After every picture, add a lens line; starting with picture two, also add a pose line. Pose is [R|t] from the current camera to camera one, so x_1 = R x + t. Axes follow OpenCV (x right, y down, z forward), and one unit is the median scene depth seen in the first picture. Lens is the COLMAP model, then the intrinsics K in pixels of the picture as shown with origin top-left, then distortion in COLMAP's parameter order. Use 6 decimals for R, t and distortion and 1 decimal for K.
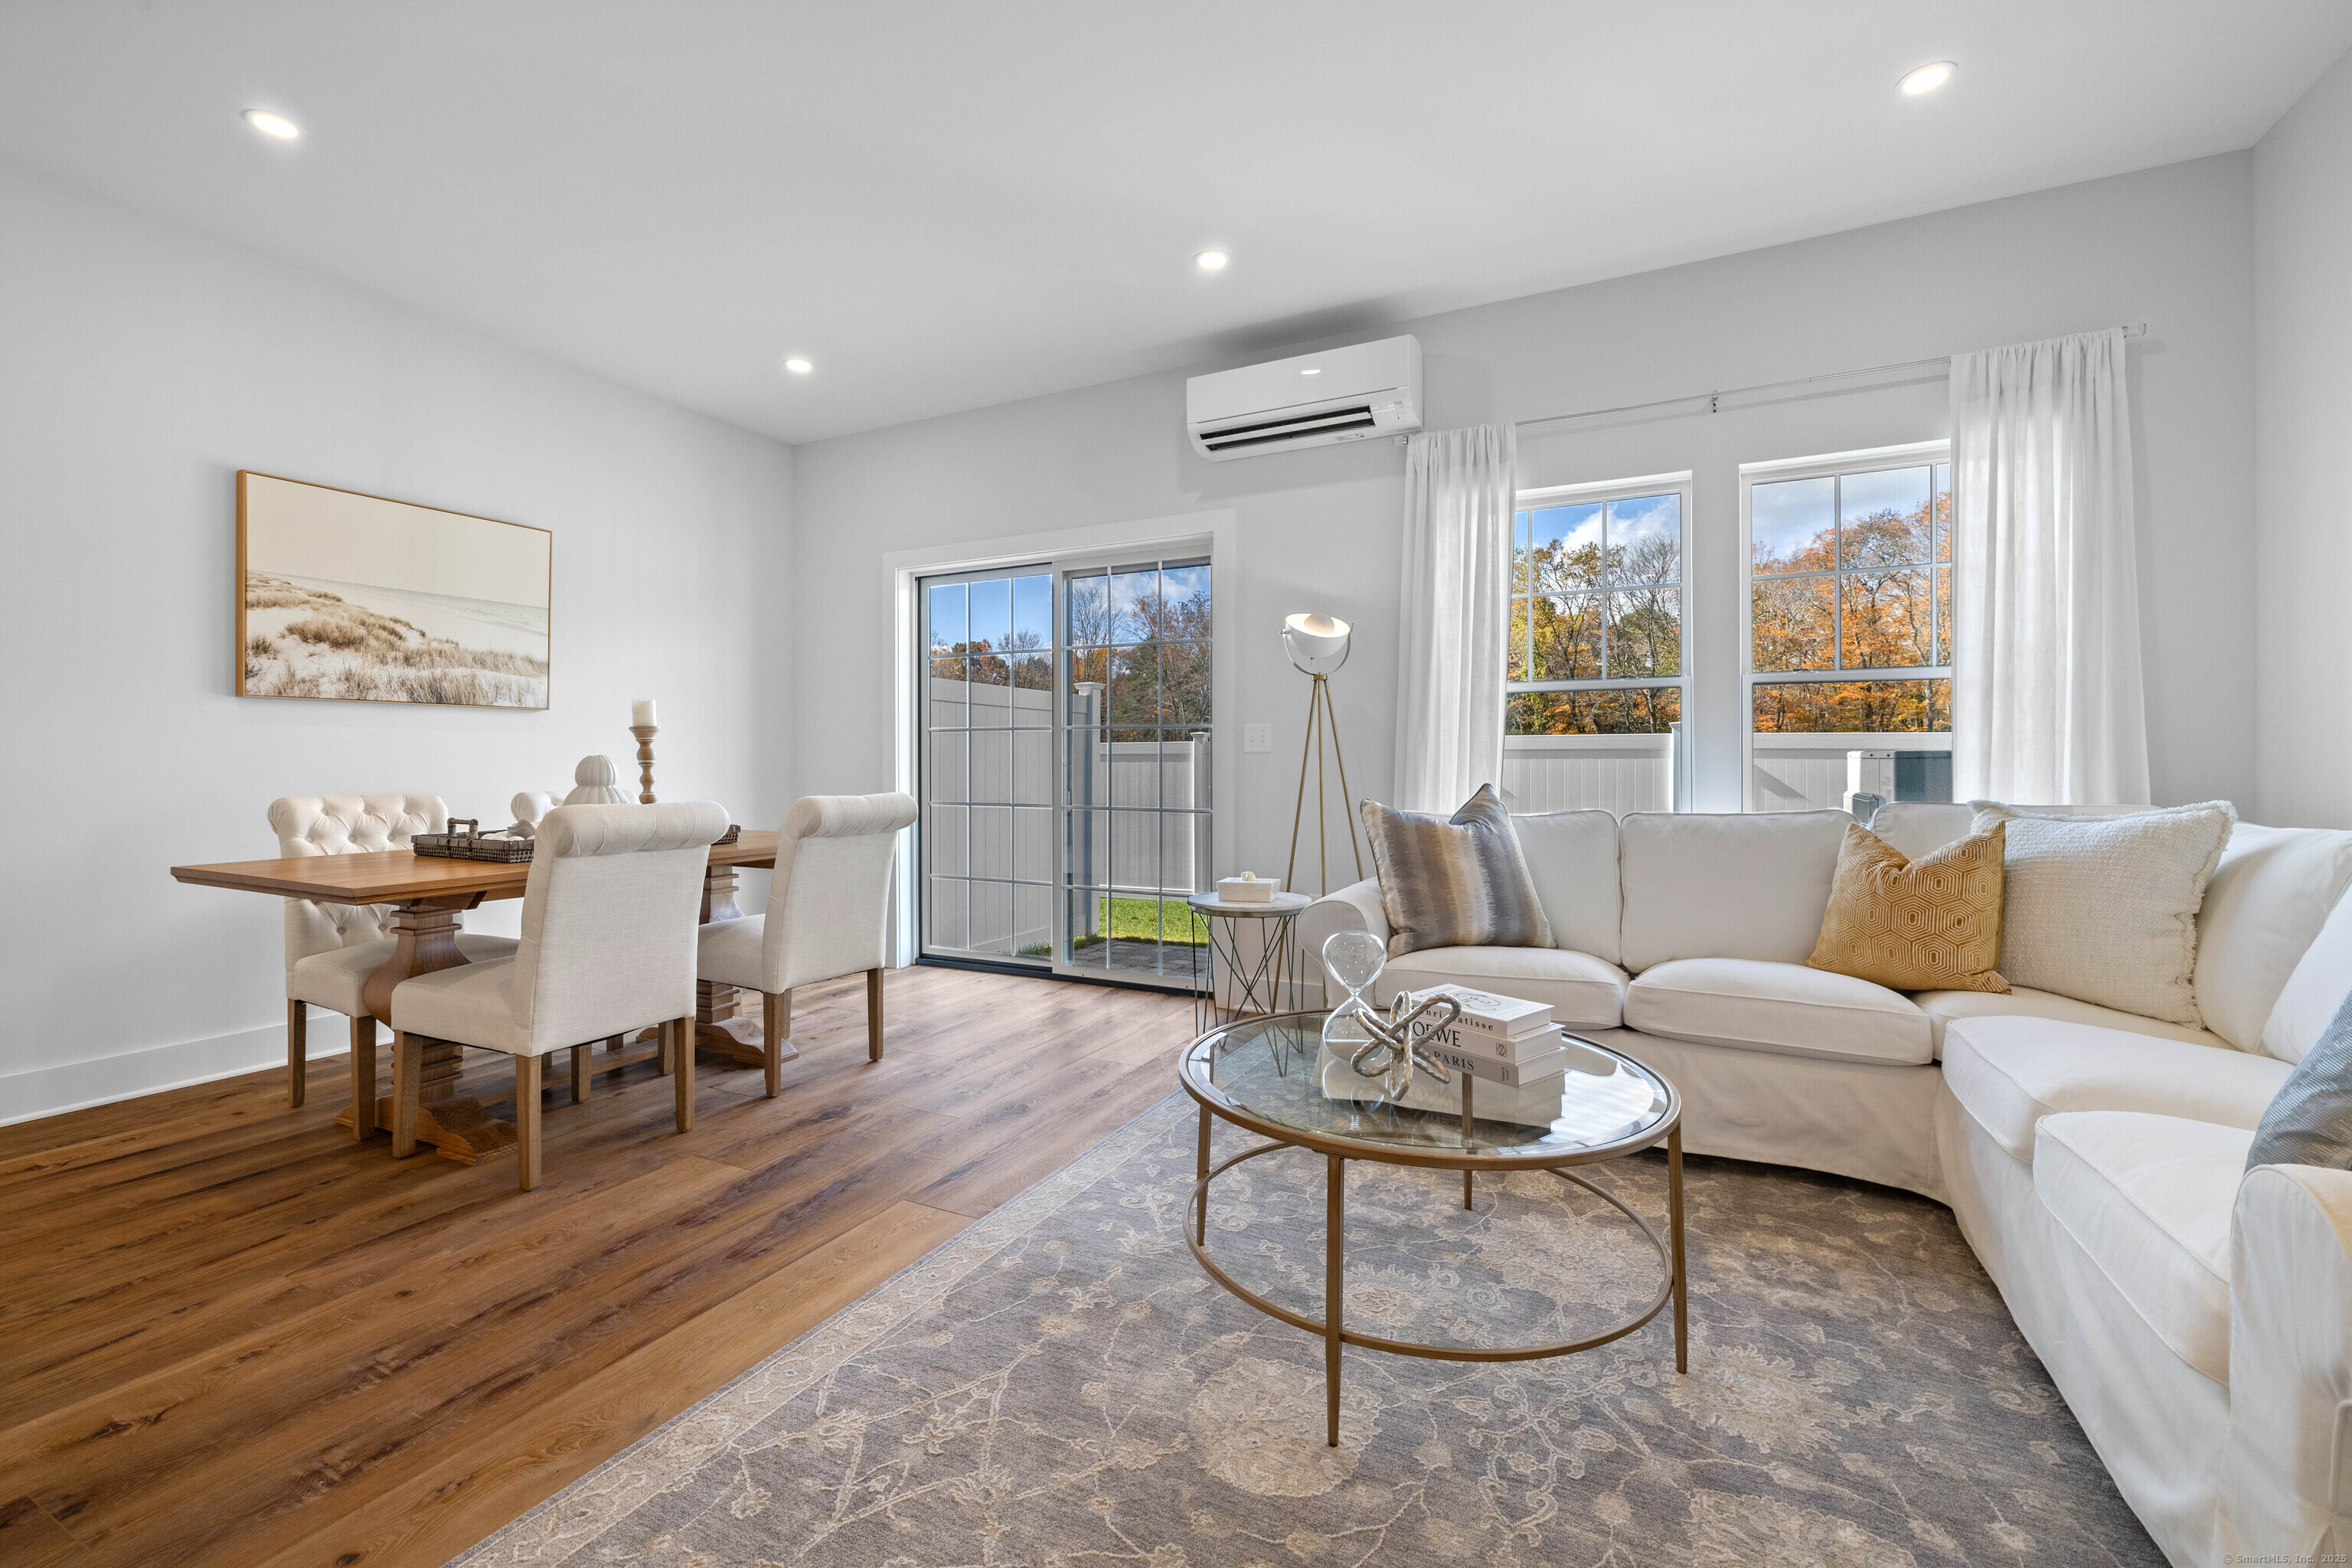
lens RADIAL K [[997.2, 0, 1165.1], [0, 997.2, 758.8], [0, 0, 1]] dist [0.000734, 0.000675]
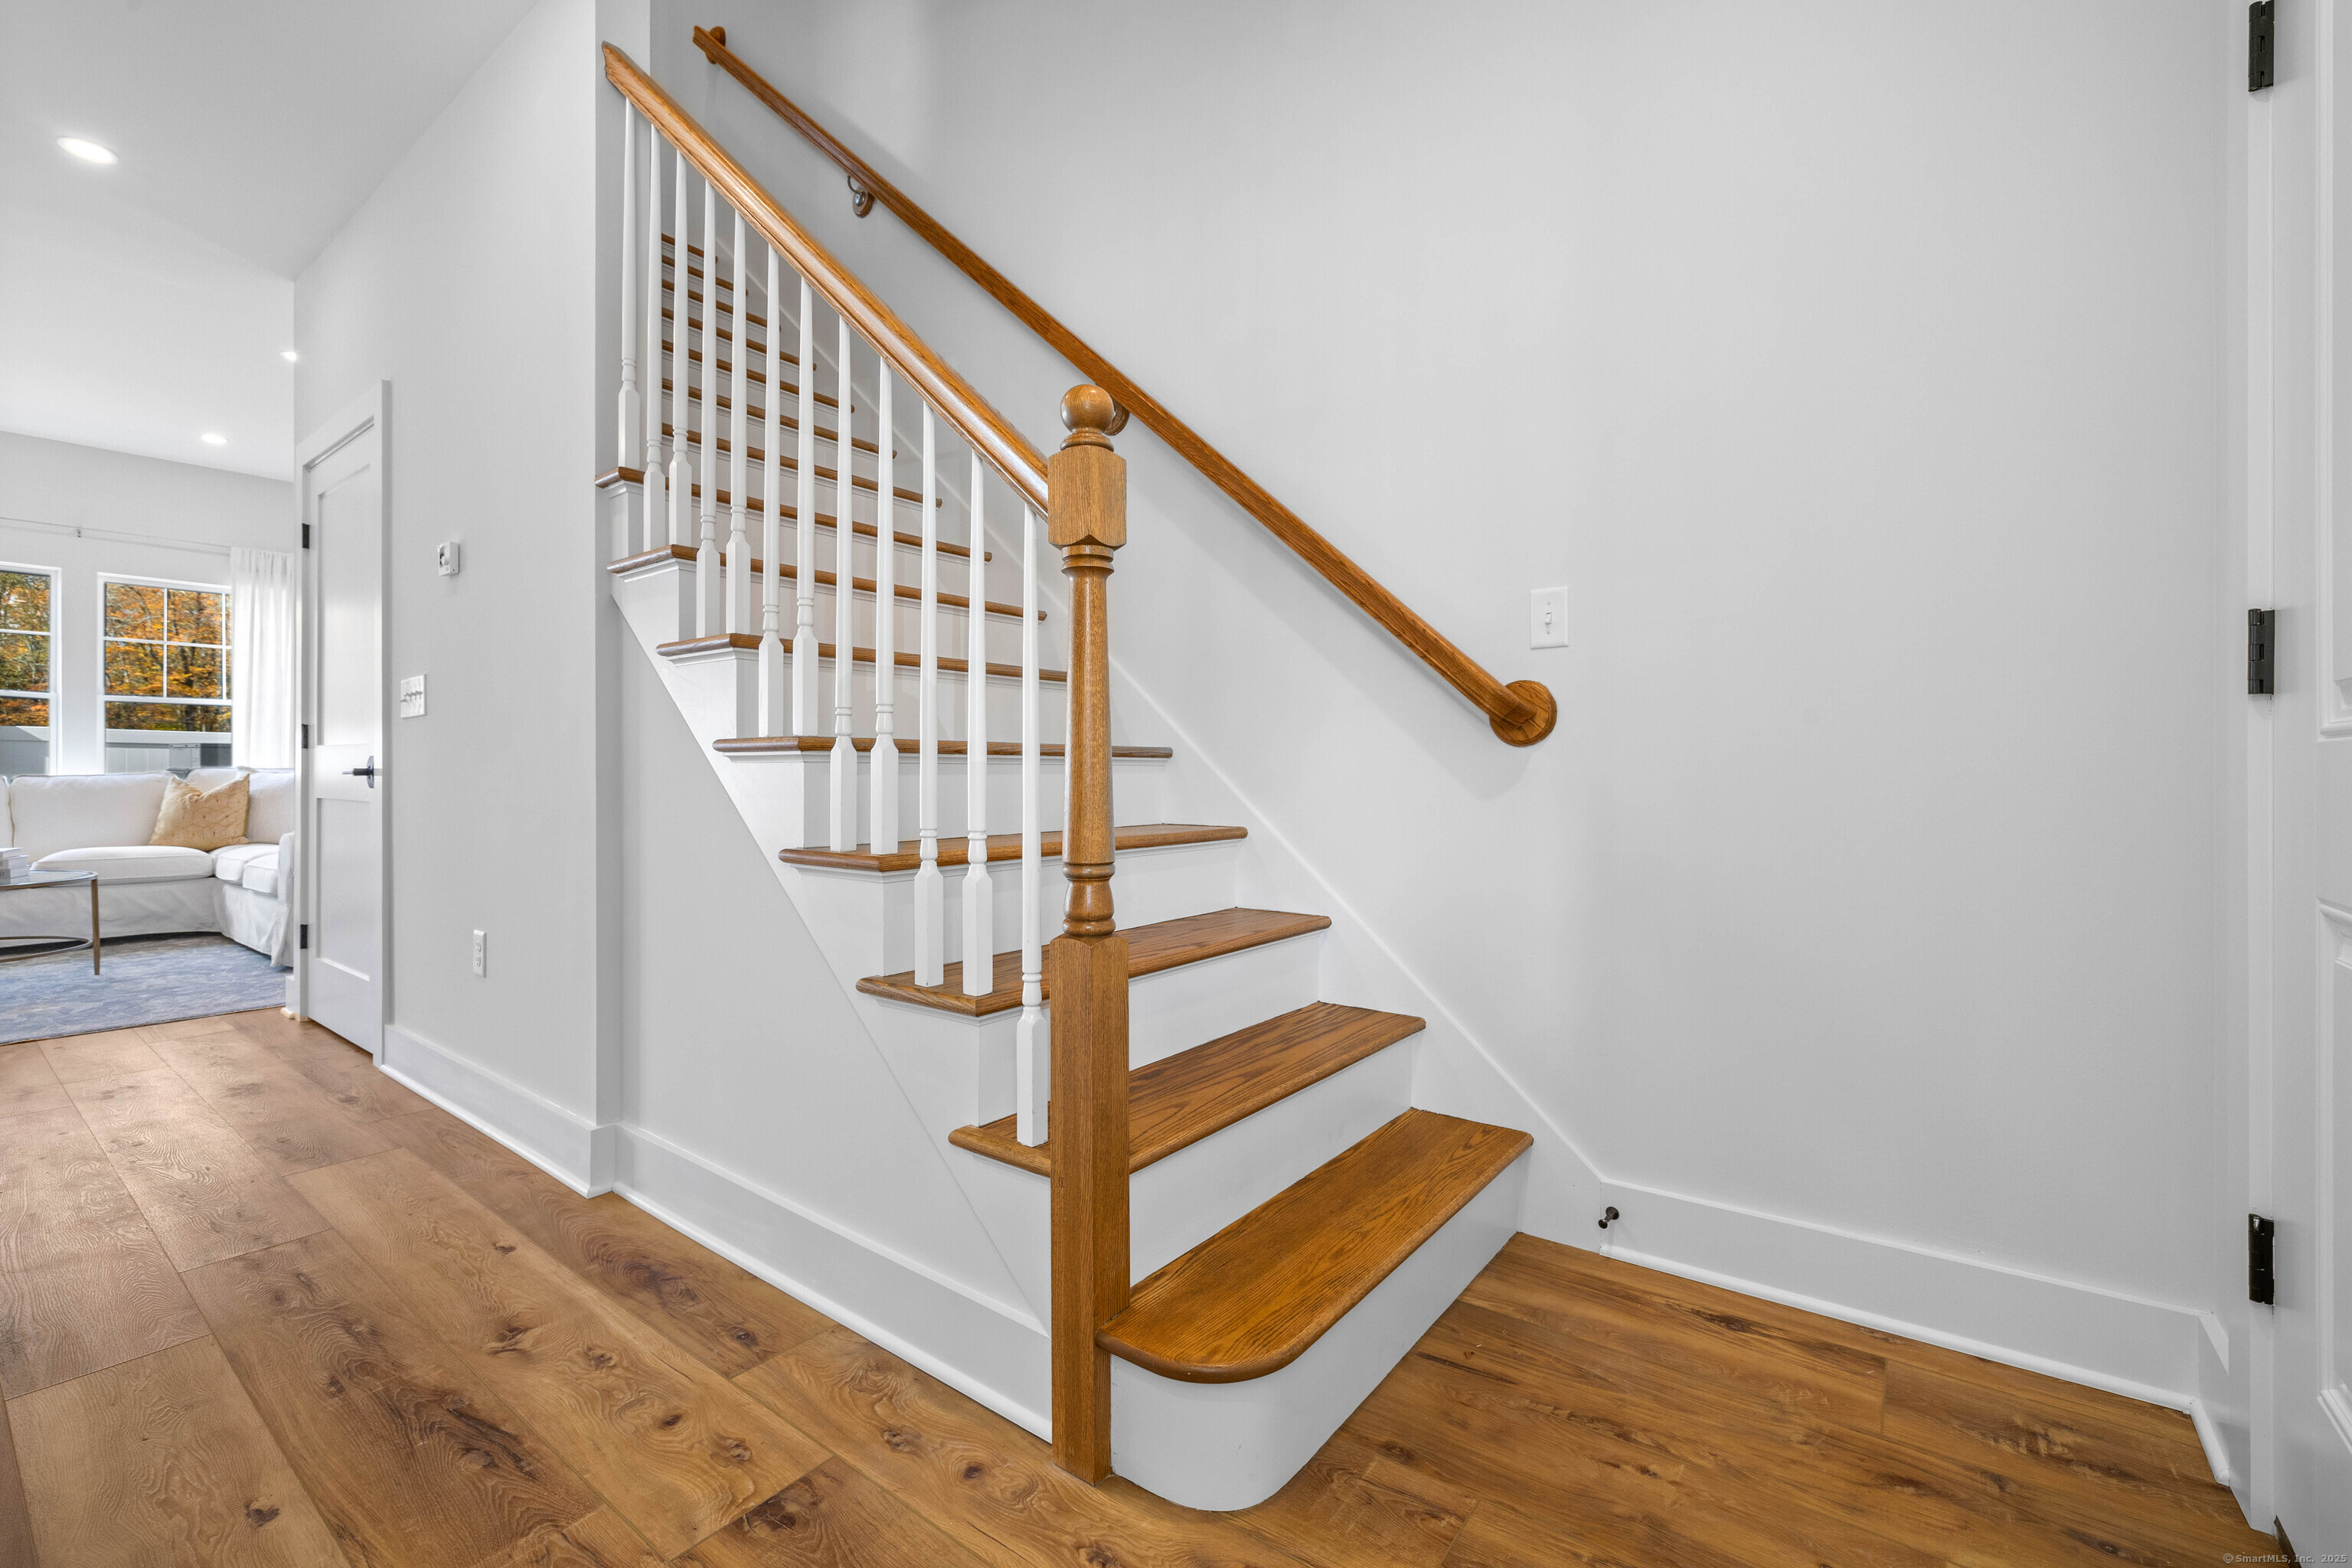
lens RADIAL K [[997.2, 0, 1156.9], [0, 997.2, 767.7], [0, 0, 1]] dist [0.000734, 0.000675]
pose [[0.185083, 0.001437, 0.982722, -0.885874], [-0.008956, 0.999960, 0.000225, 0.026360], [-0.982682, -0.008843, 0.185088, -1.270007]]
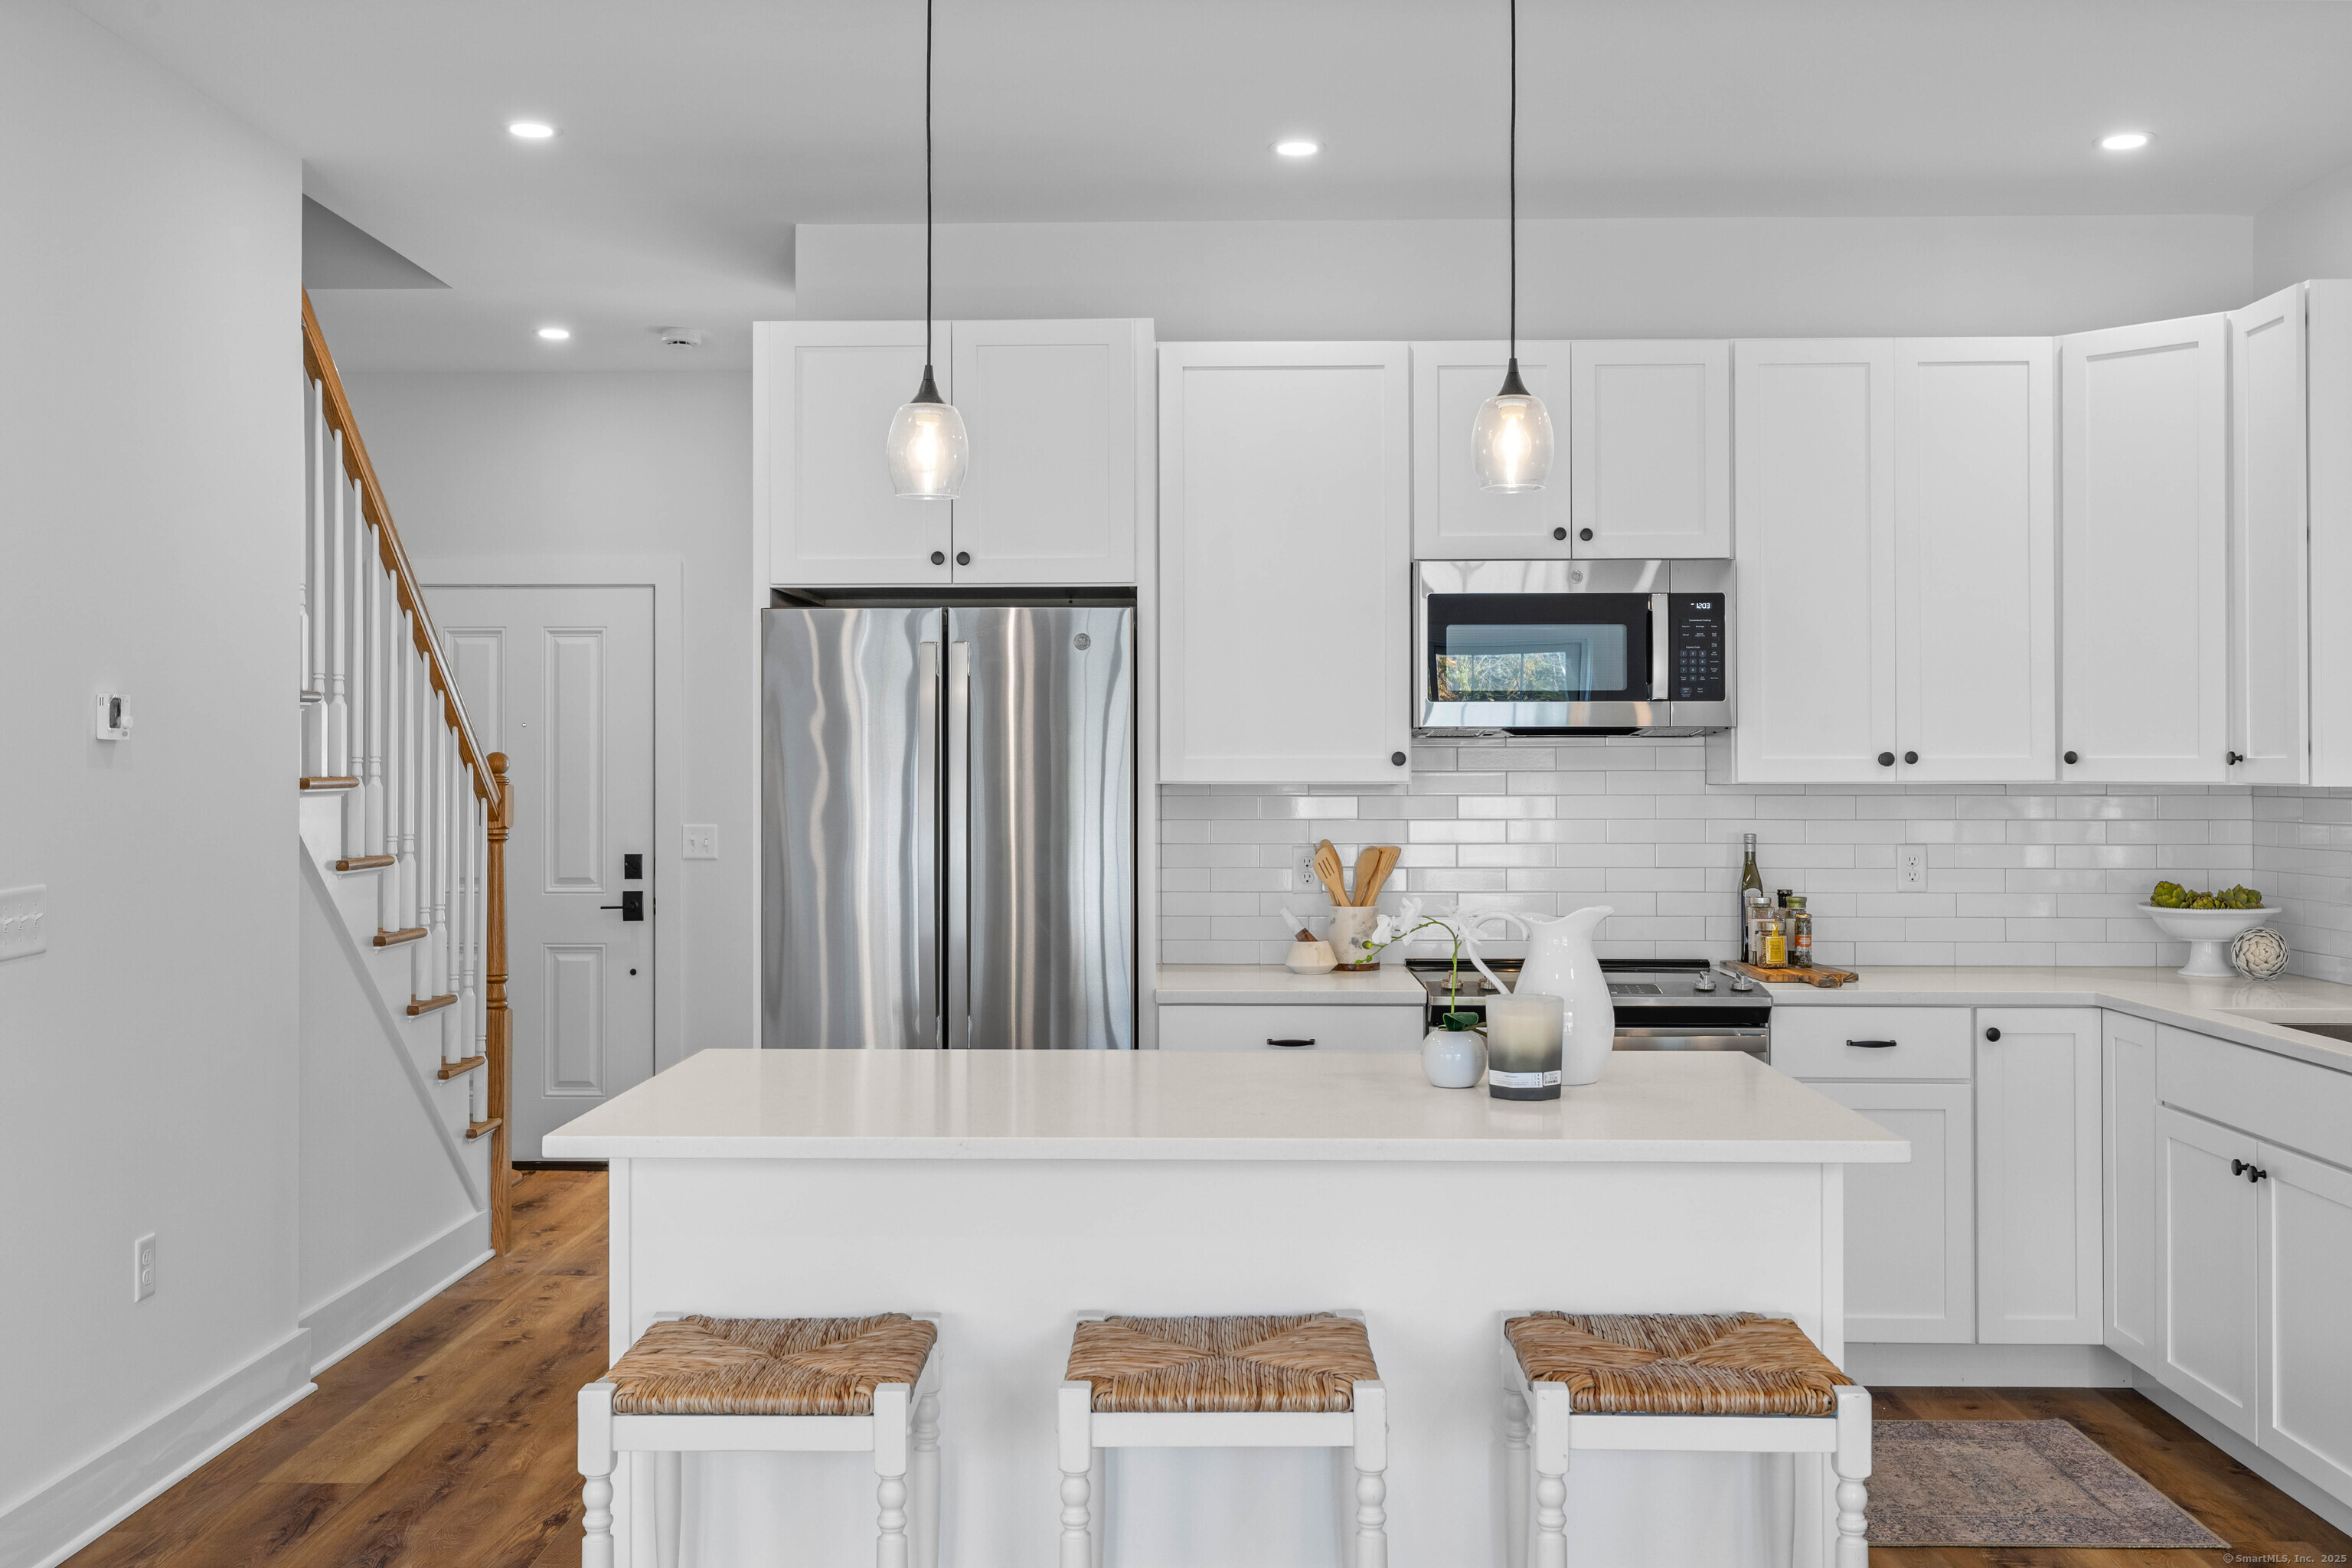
lens RADIAL K [[2200.6, 0, 1174.7], [0, 2200.6, 753.4], [0, 0, 1]] dist [0.005199, 0.000000]
pose [[-0.899098, -0.001141, -0.437746, -0.089639], [0.004544, 0.999918, -0.011939, -0.119646], [0.437724, -0.012723, -0.899019, 1.100698]]
